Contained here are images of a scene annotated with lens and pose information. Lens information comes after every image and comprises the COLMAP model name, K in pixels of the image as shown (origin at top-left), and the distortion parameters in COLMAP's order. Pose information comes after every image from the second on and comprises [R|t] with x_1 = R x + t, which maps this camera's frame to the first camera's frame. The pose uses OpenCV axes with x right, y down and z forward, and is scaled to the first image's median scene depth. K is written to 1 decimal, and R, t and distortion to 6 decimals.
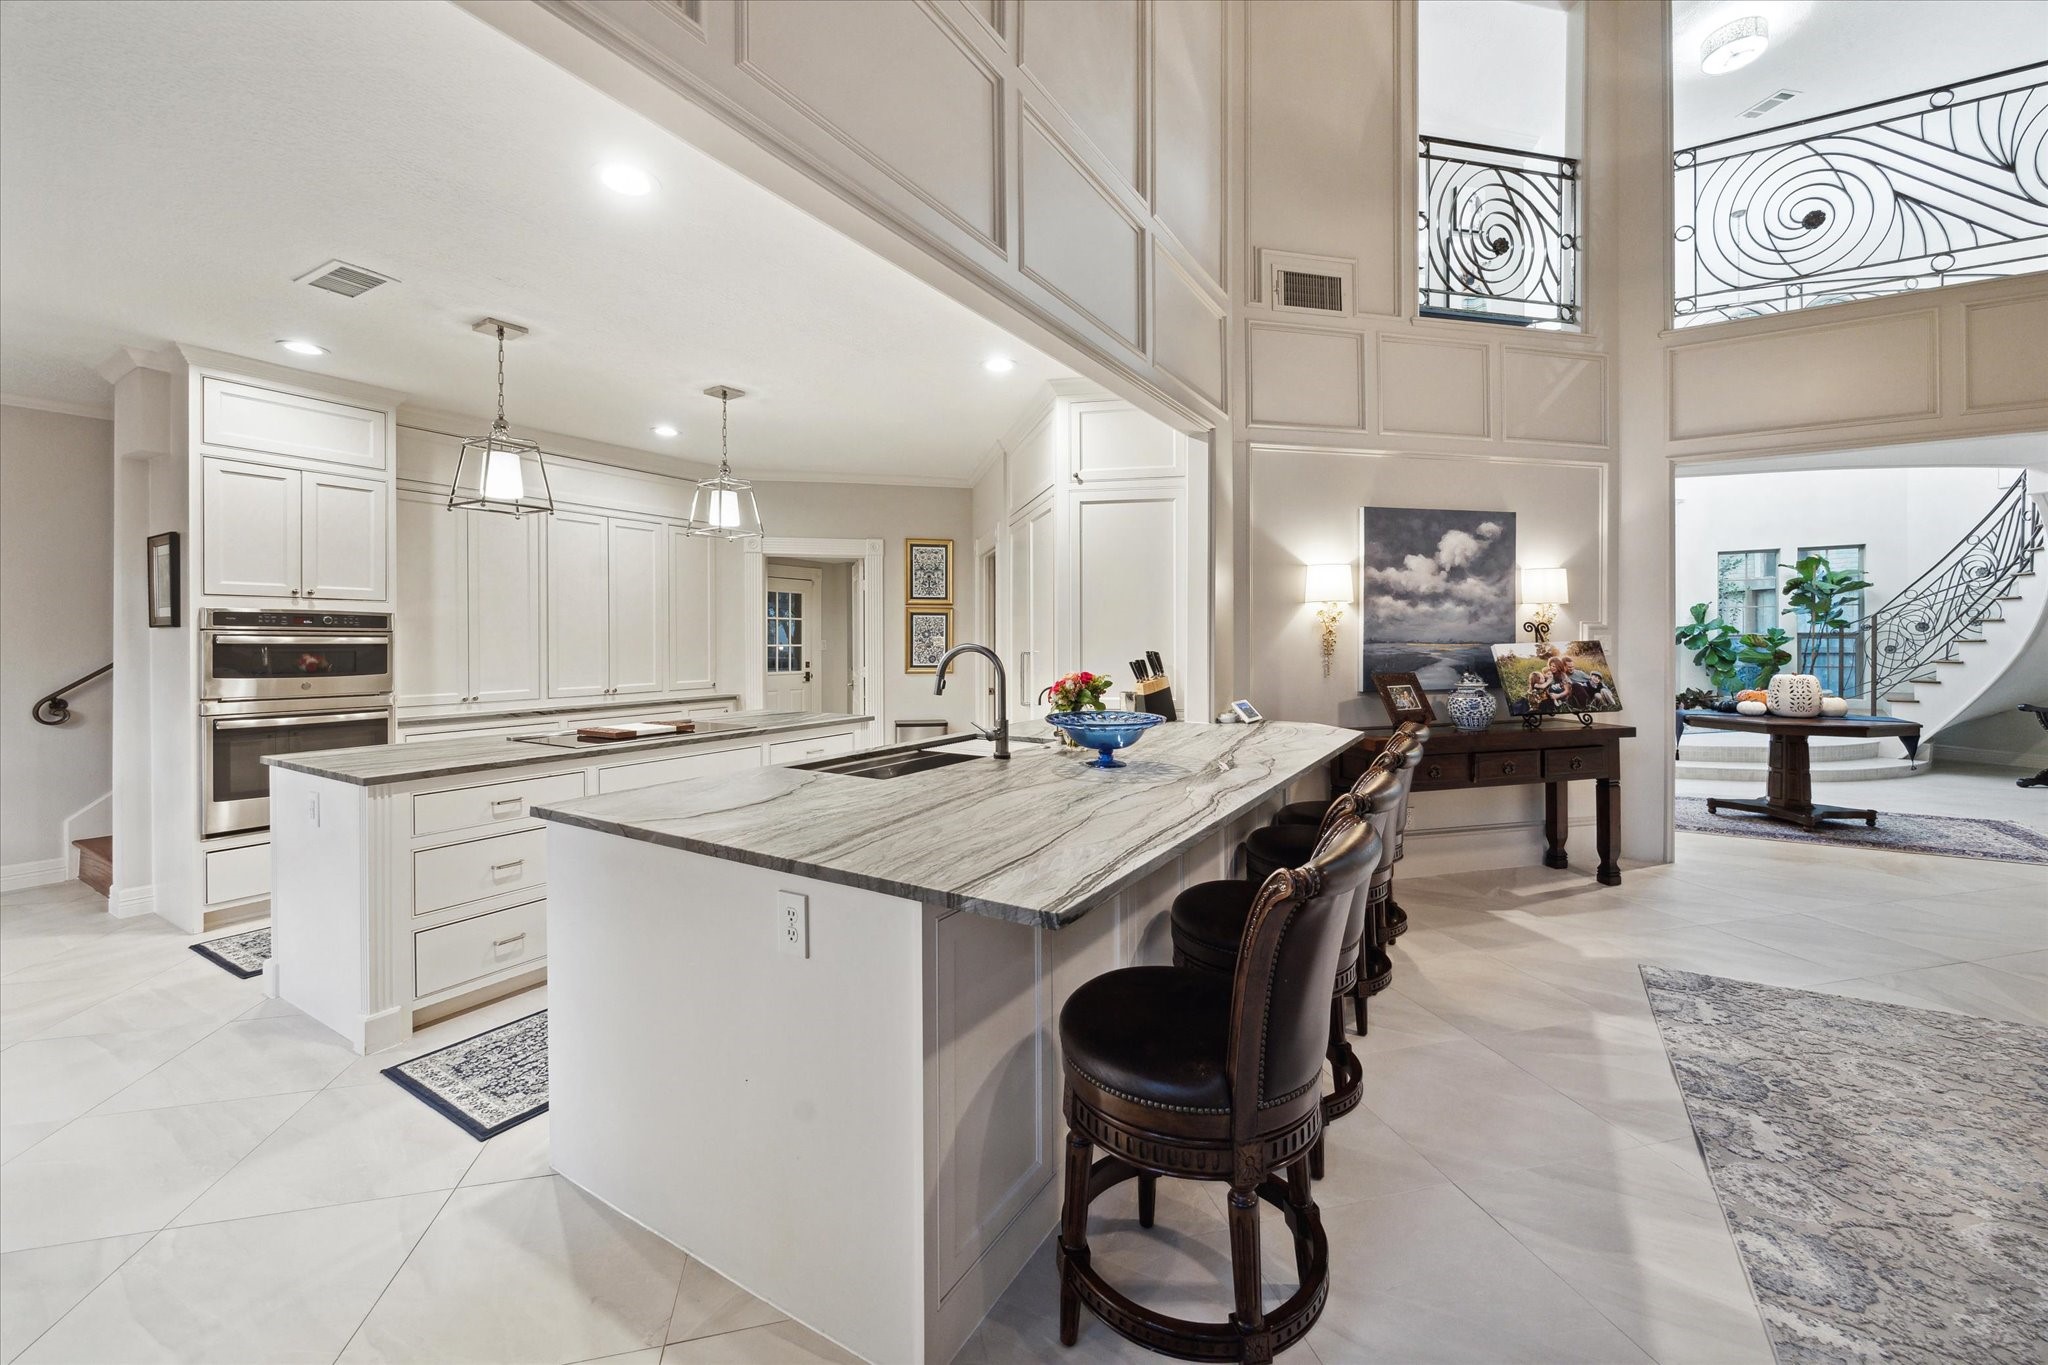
lens RADIAL K [[798.8, 0, 1023.4], [0, 798.8, 637.9], [0, 0, 1]] dist [-0.001080, -0.000180]
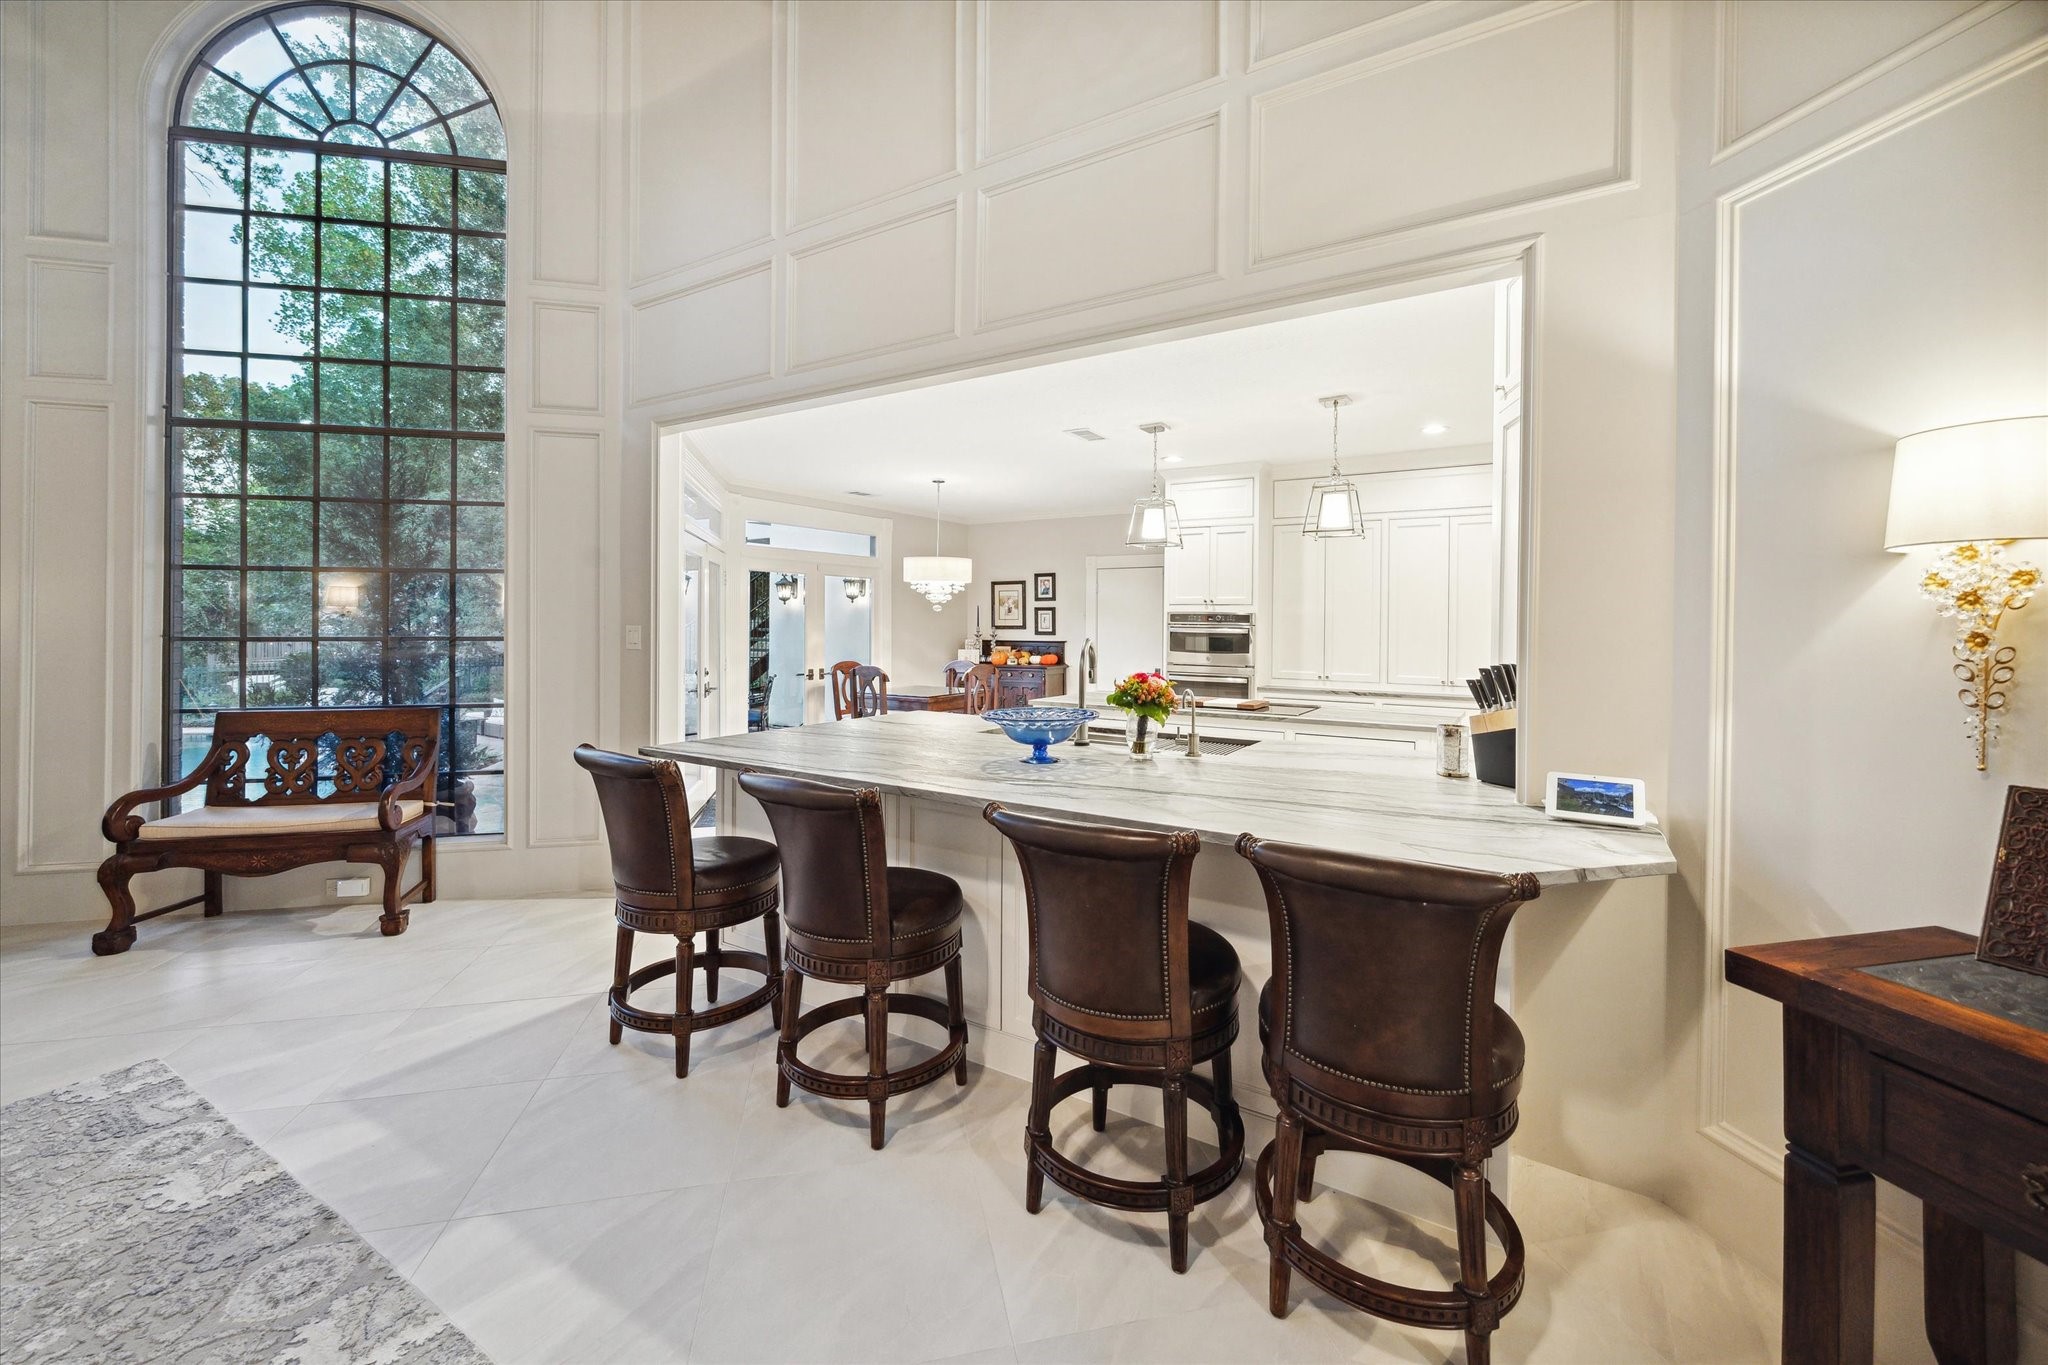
lens RADIAL K [[808.7, 0, 1051.5], [0, 808.7, 626.3], [0, 0, 1]] dist [-0.000746, -0.000109]
pose [[0.025831, 0.005098, -0.999653, 0.680802], [-0.006539, 0.999966, 0.004931, -0.010547], [0.999645, 0.006409, 0.025864, 0.579767]]
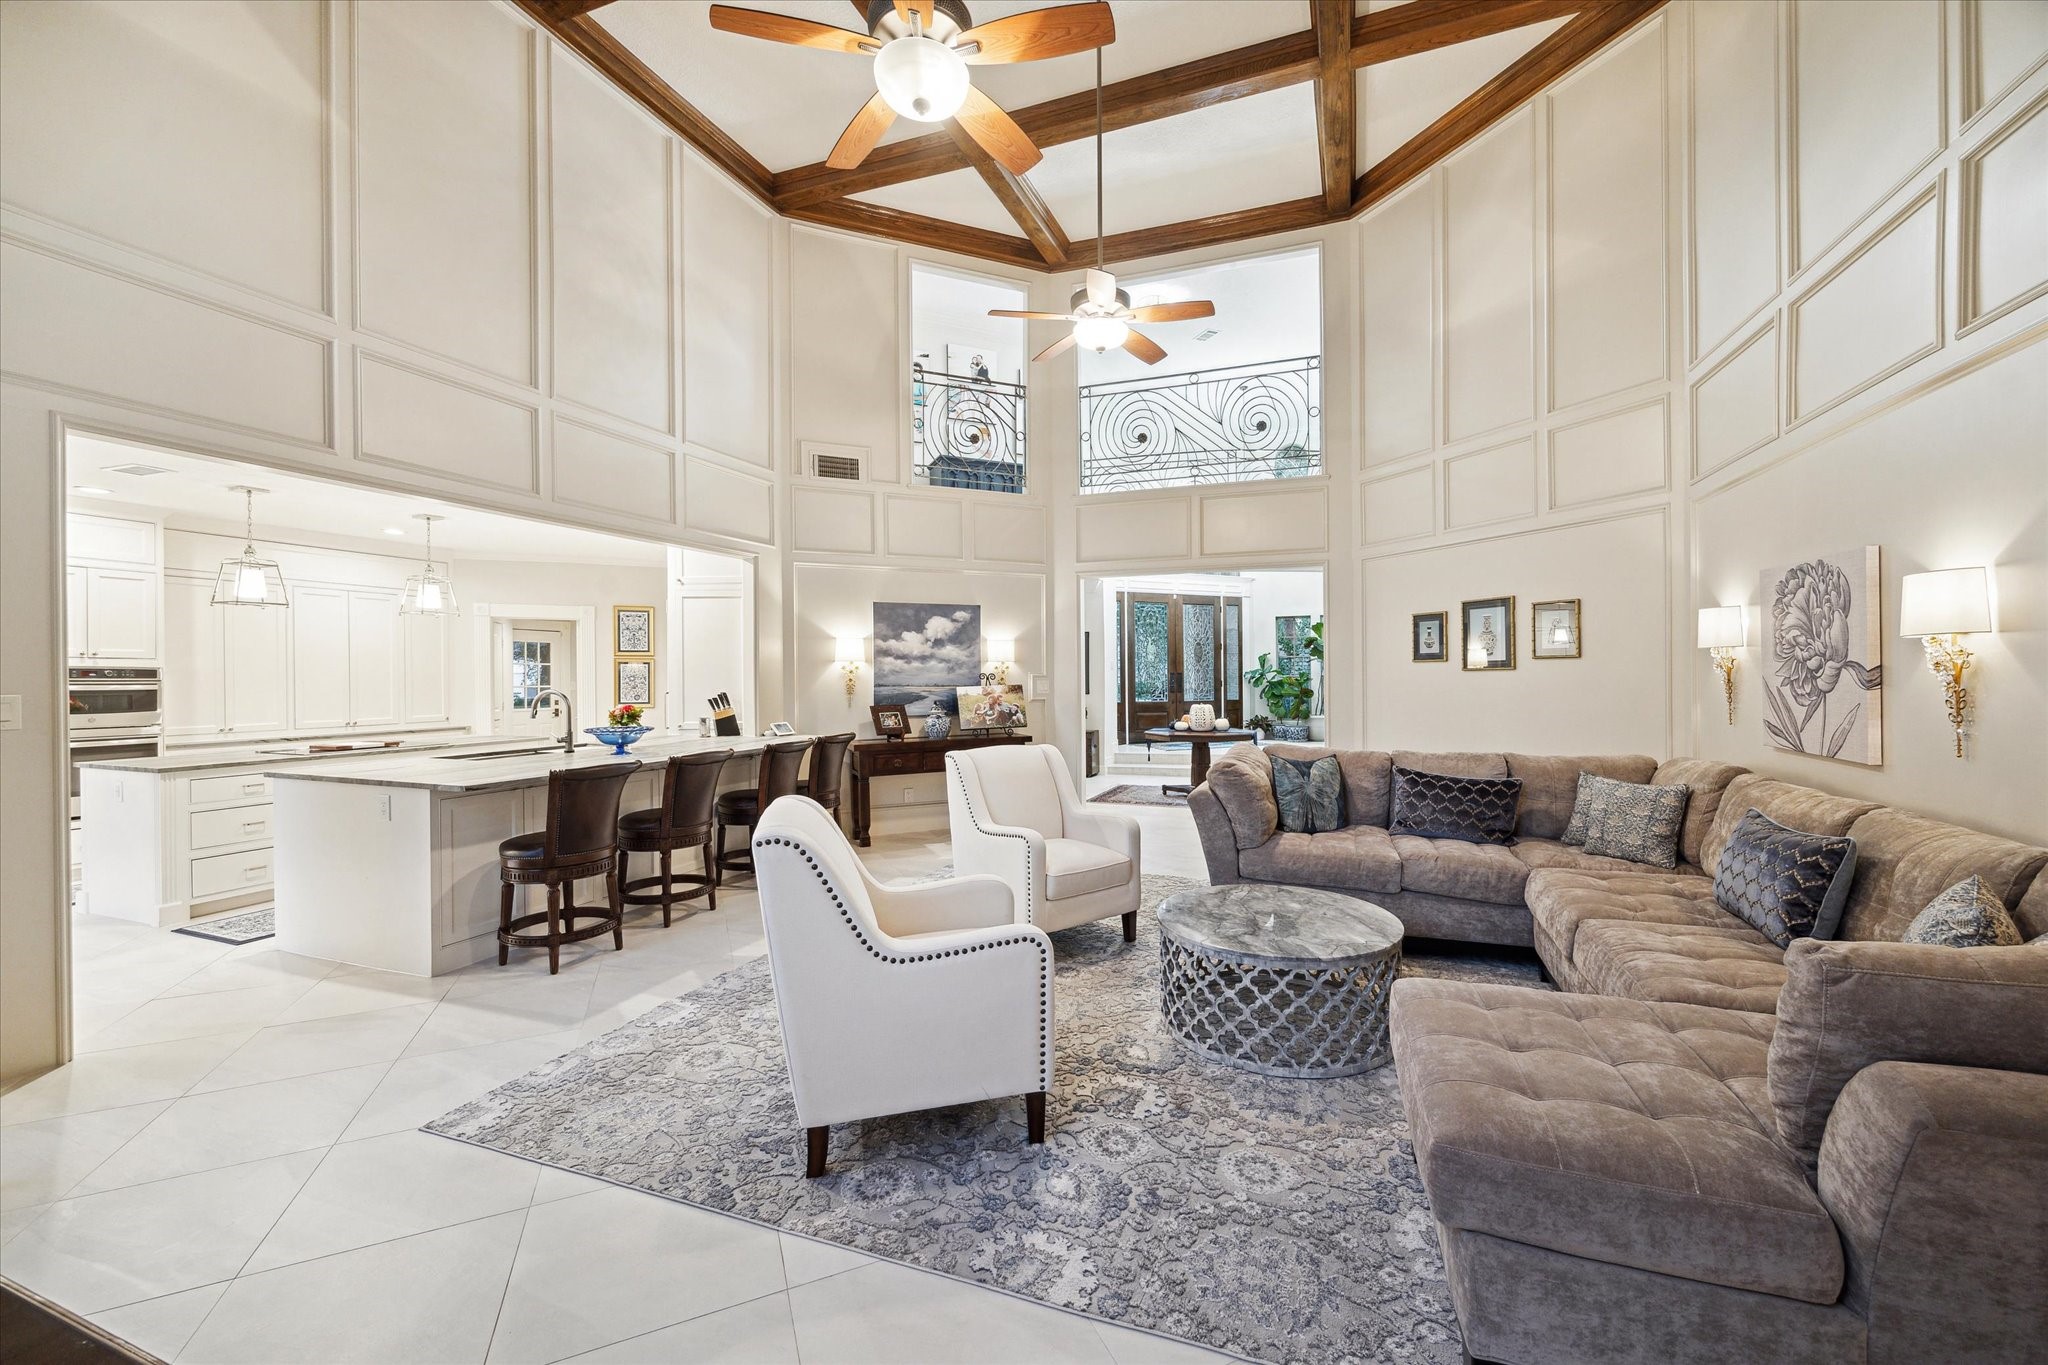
lens RADIAL K [[799.6, 0, 1028.1], [0, 799.6, 676.5], [0, 0, 1]] dist [0.001194, -0.000034]
pose [[0.983175, -0.000788, 0.182666, 0.434451], [0.000198, 0.999995, 0.003250, -0.018795], [-0.182668, -0.003160, 0.983170, -0.639649]]
